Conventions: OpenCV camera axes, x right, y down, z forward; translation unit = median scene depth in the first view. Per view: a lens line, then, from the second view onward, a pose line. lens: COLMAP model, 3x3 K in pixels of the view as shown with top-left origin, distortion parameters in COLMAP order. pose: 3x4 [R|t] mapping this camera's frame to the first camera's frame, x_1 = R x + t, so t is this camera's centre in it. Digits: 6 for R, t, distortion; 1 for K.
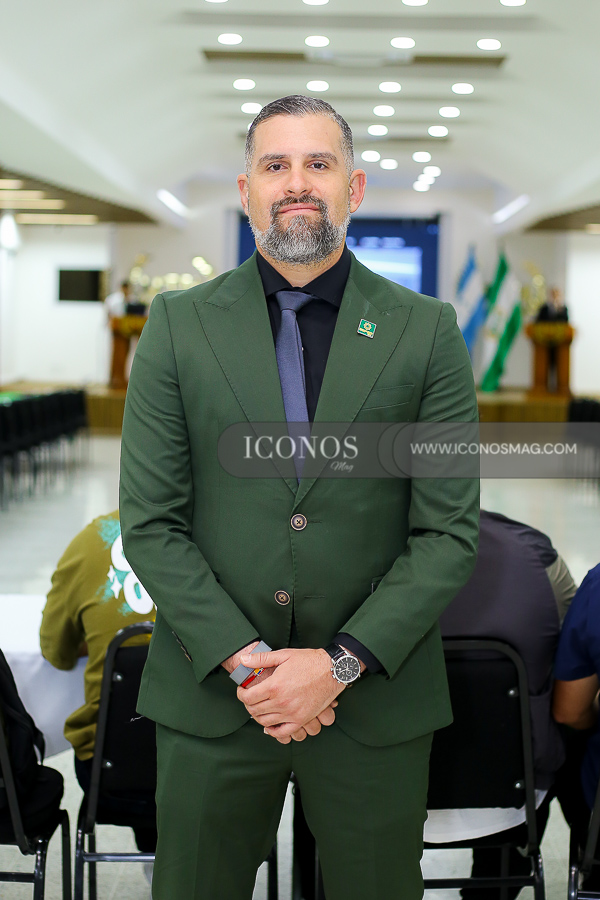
lens RADIAL K [[1326.4, 0, 298.3], [0, 1326.4, 434.7], [0, 0, 1]] dist [0.002431, -0.097387]
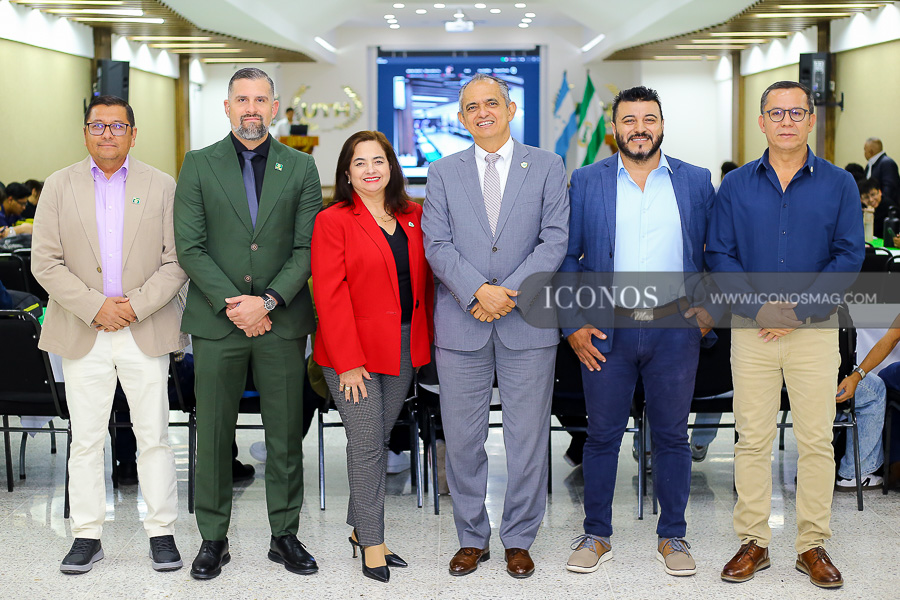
lens RADIAL K [[1333.8, 0, 425.2], [0, 1333.8, 298.2], [0, 0, 1]] dist [0.034793, -0.064680]
pose [[0.996435, -0.002590, -0.084323, 0.152582], [0.006786, 0.998750, 0.049512, 0.012205], [0.084089, -0.049907, 0.995208, -0.417198]]
